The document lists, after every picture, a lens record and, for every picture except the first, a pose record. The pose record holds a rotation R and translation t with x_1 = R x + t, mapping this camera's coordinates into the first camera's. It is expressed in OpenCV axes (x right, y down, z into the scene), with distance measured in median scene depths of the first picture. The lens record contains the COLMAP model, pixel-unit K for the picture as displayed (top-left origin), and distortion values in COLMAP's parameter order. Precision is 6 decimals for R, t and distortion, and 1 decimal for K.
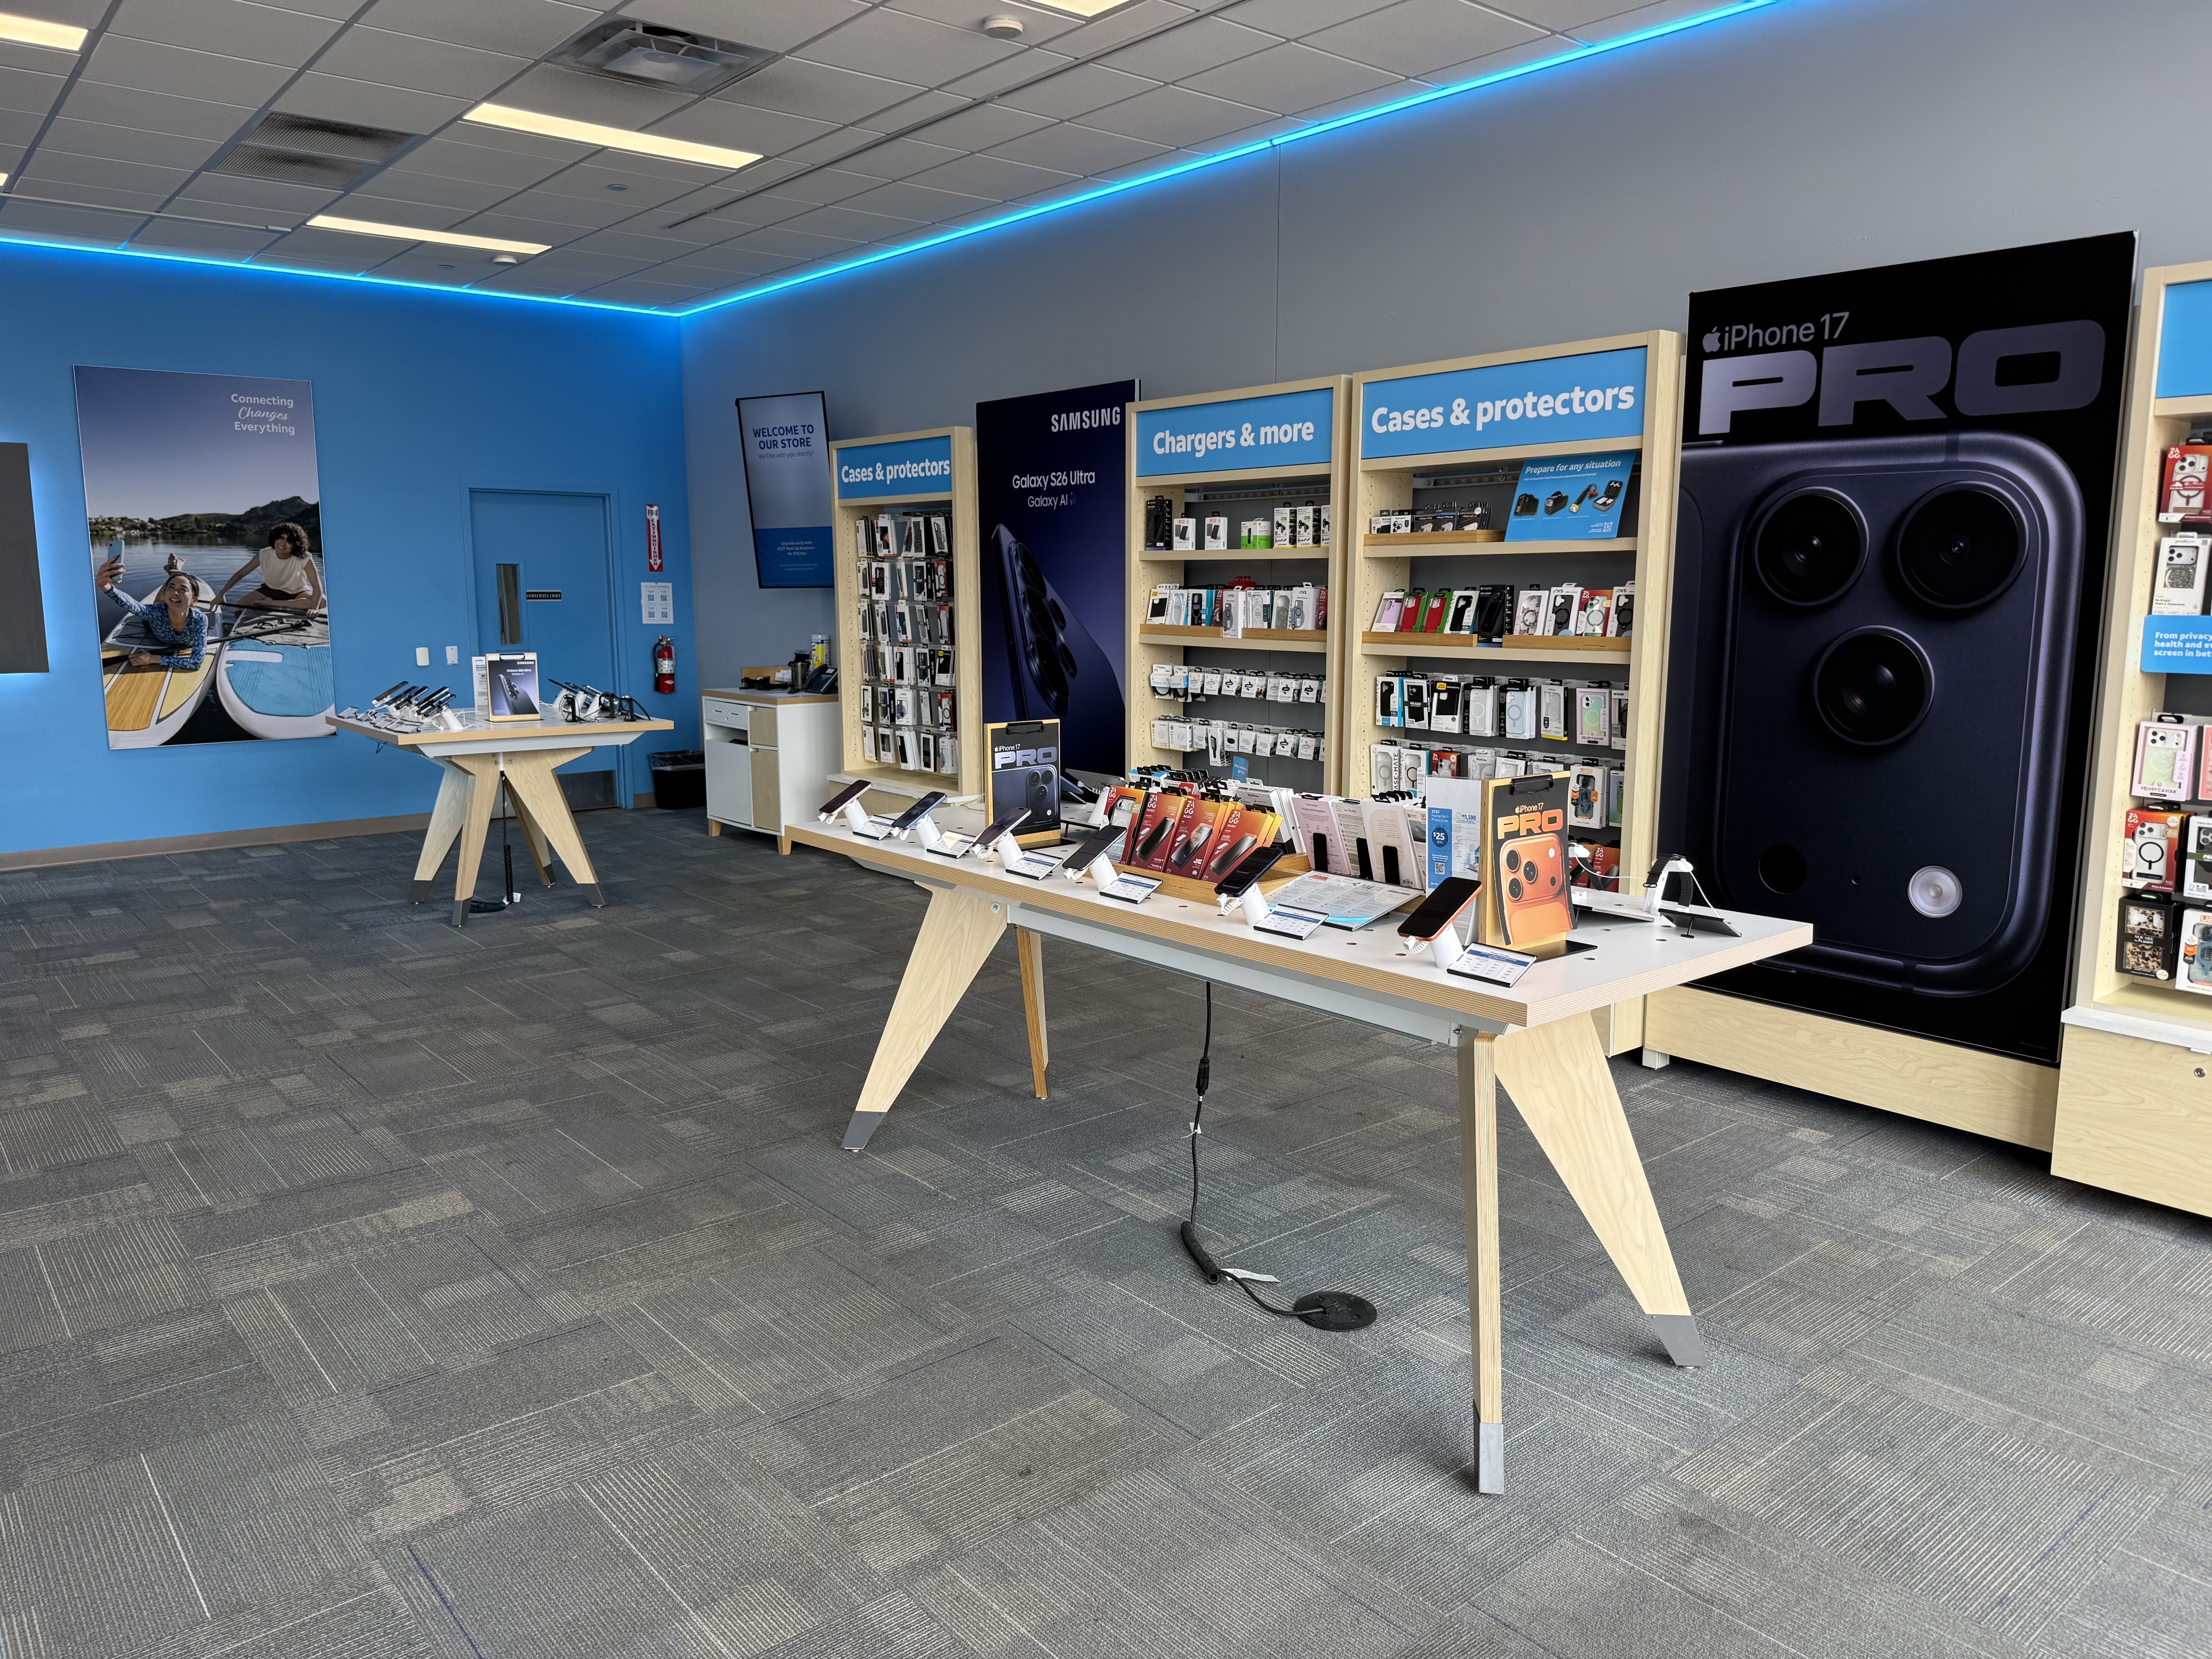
lens RADIAL K [[1542.2, 0, 1119.0], [0, 1542.2, 824.8], [0, 0, 1]] dist [0.109290, -0.162363]
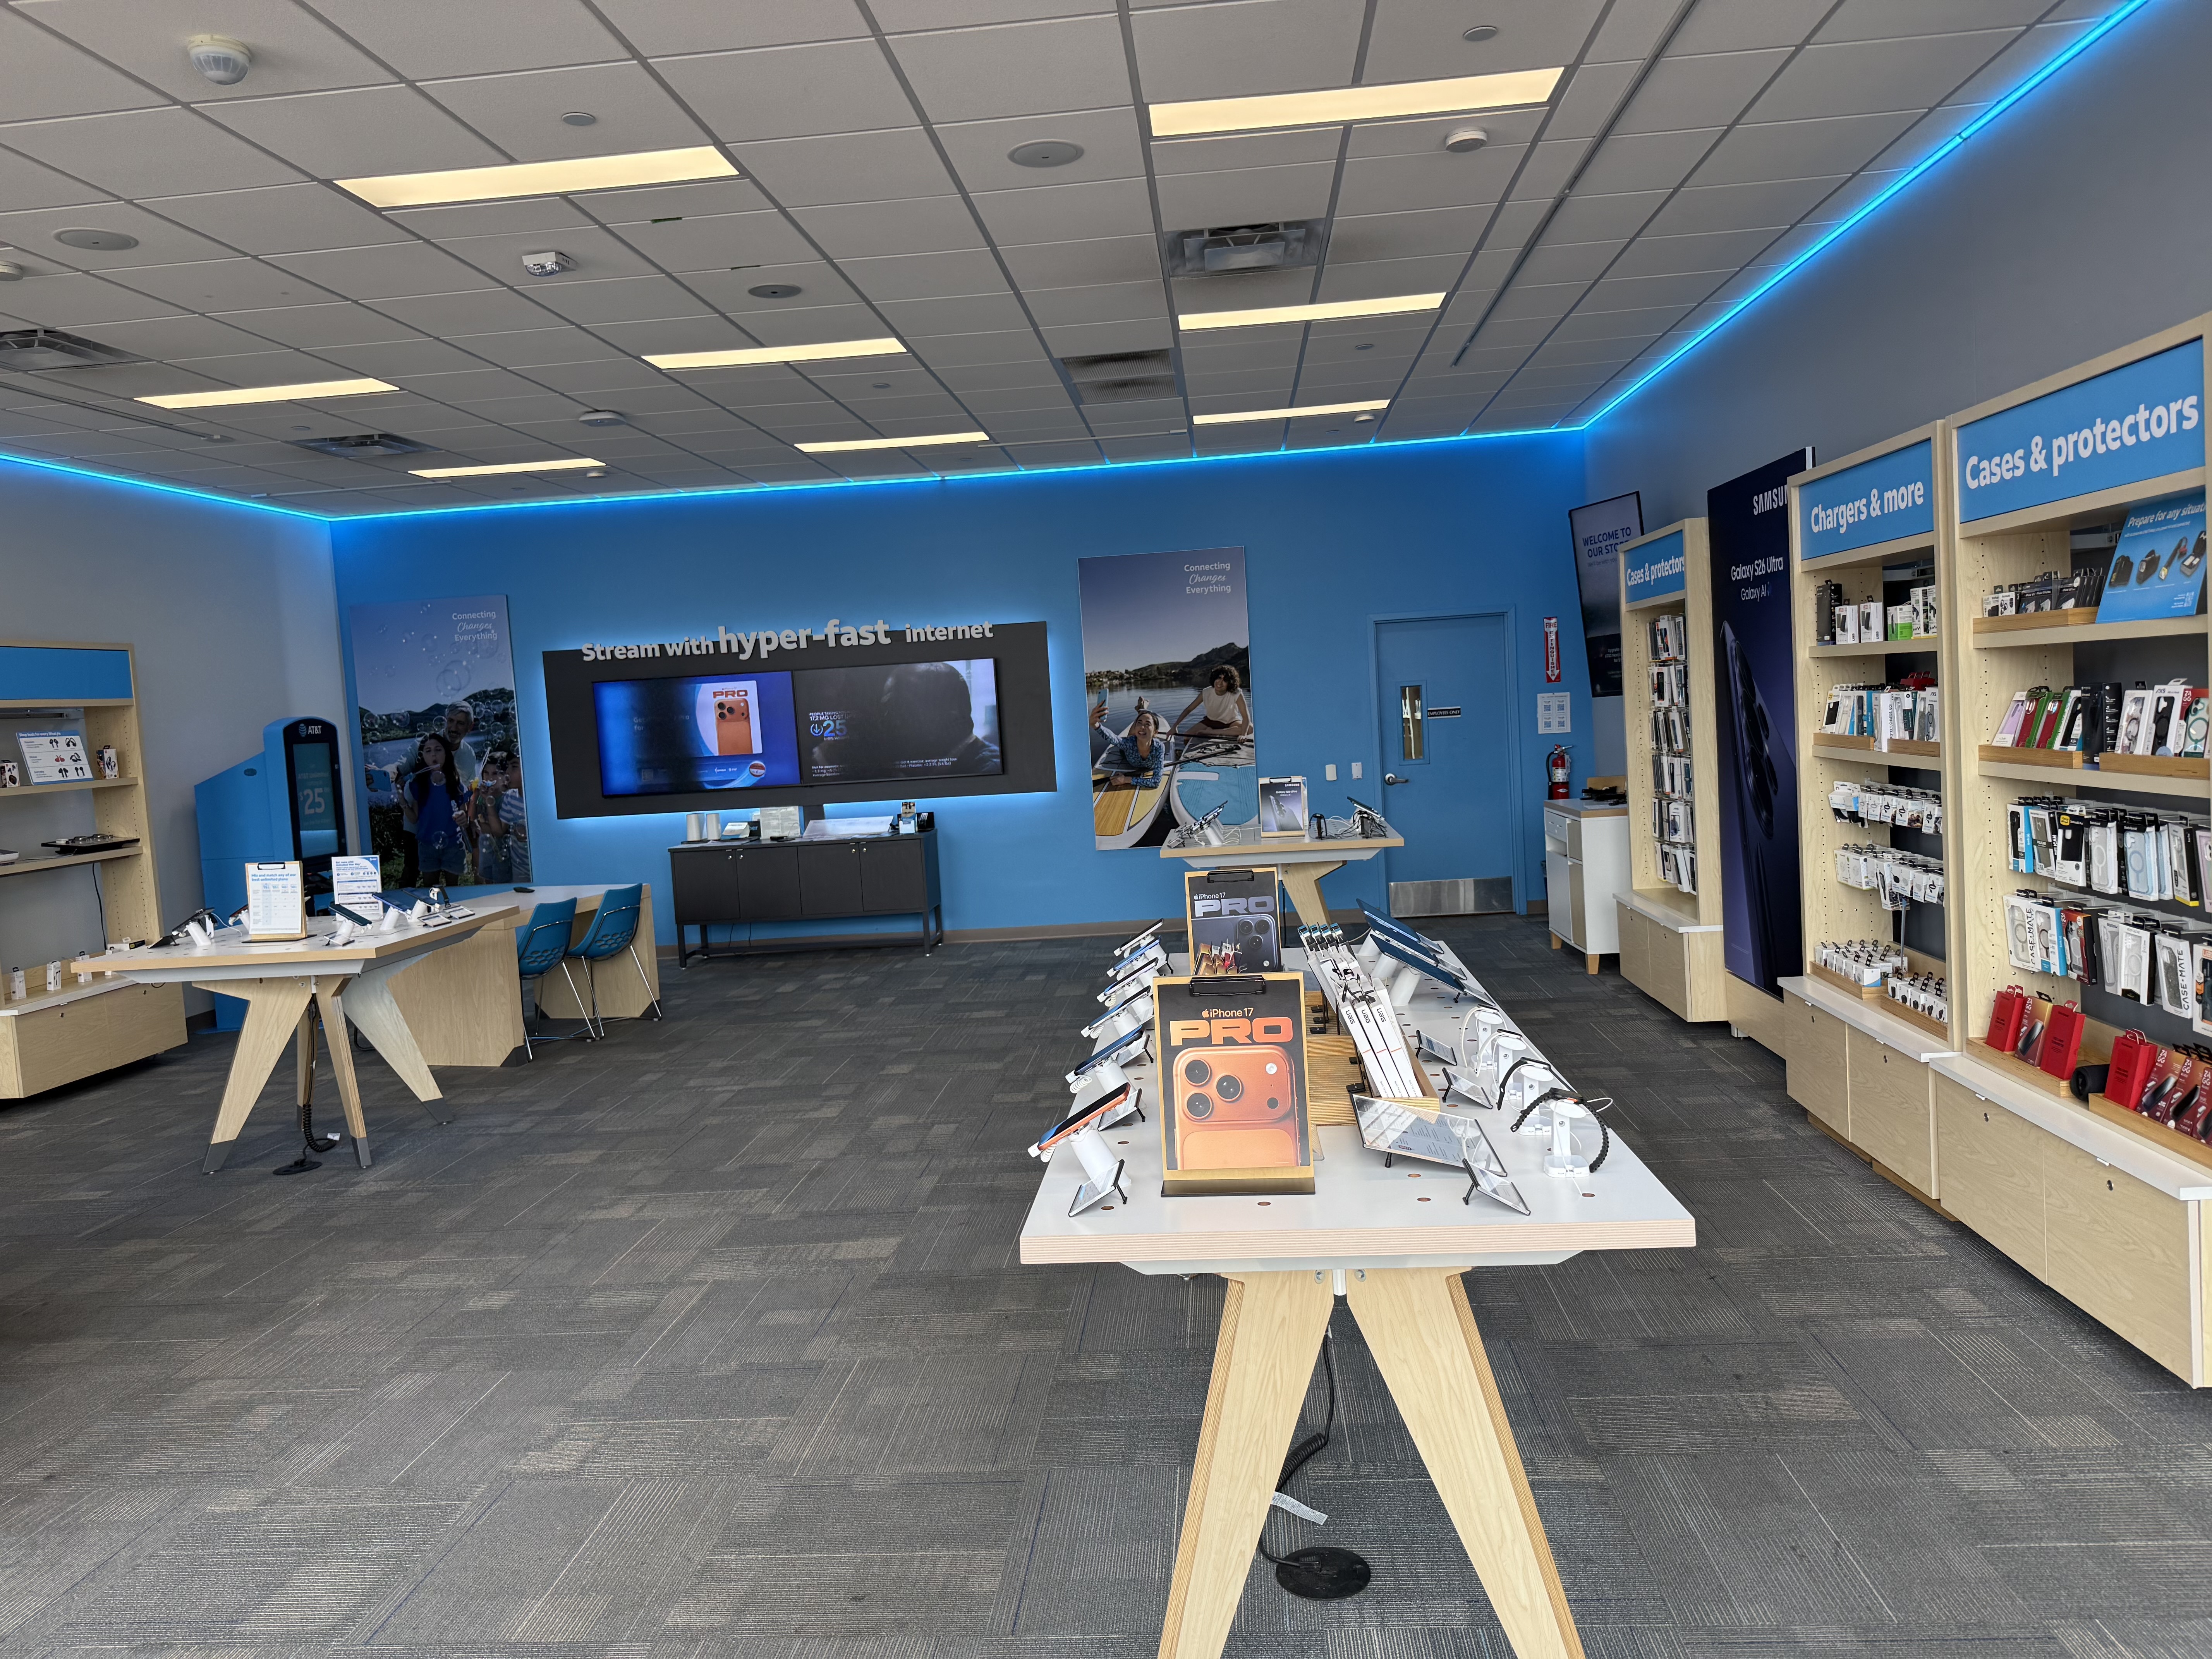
lens RADIAL K [[1542.2, 0, 1119.0], [0, 1542.2, 824.8], [0, 0, 1]] dist [0.109290, -0.162363]
pose [[0.717732, 0.010277, -0.696243, 0.392750], [-0.048624, 0.998190, -0.035390, -0.039227], [0.694619, 0.059255, 0.716933, 0.164294]]
